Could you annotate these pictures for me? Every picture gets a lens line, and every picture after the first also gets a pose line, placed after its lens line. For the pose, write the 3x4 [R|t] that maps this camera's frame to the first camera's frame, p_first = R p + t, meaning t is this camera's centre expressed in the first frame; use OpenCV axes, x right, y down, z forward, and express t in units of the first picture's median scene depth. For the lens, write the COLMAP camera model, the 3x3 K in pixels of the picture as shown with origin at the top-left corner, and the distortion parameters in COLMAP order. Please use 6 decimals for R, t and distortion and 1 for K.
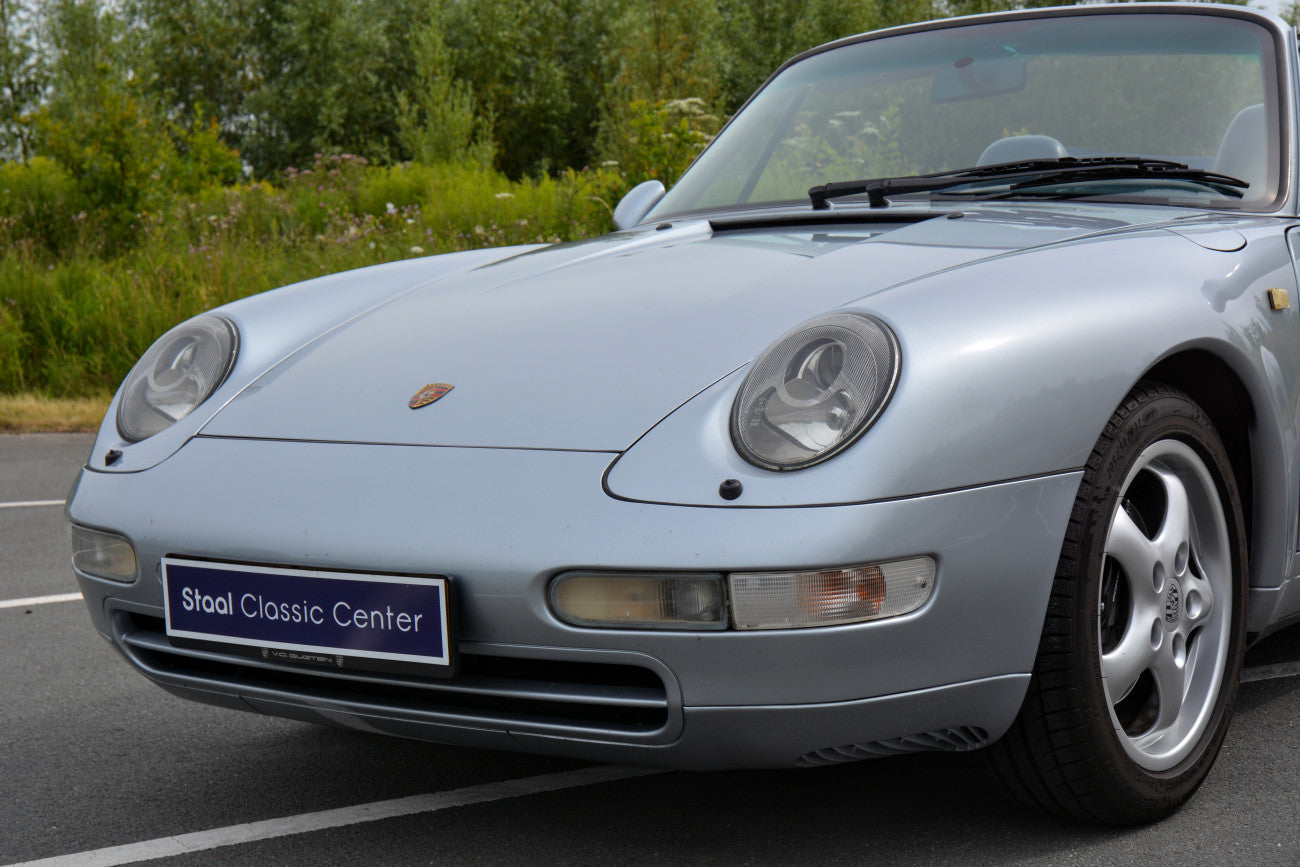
lens RADIAL K [[2211.9, 0, 635.0], [0, 2211.9, 437.7], [0, 0, 1]] dist [0.175764, 0.124296]
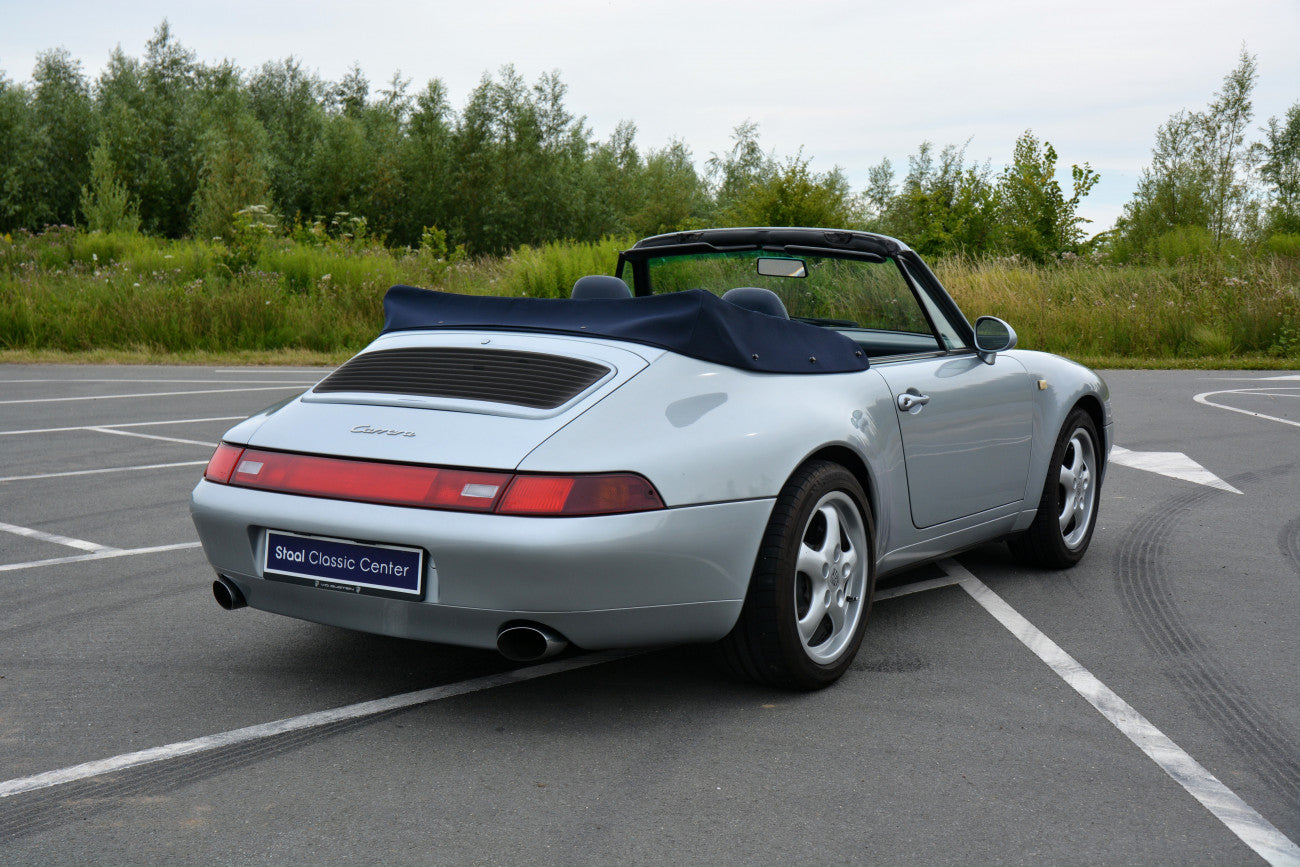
lens RADIAL K [[1651.2, 0, 620.7], [0, 1651.2, 444.2], [0, 0, 1]] dist [0.047214, 0.252882]
pose [[0.967070, 0.004941, 0.254464, -0.041624], [-0.009700, 0.999801, 0.017450, 0.029098], [-0.254327, -0.019344, 0.966925, -0.531291]]
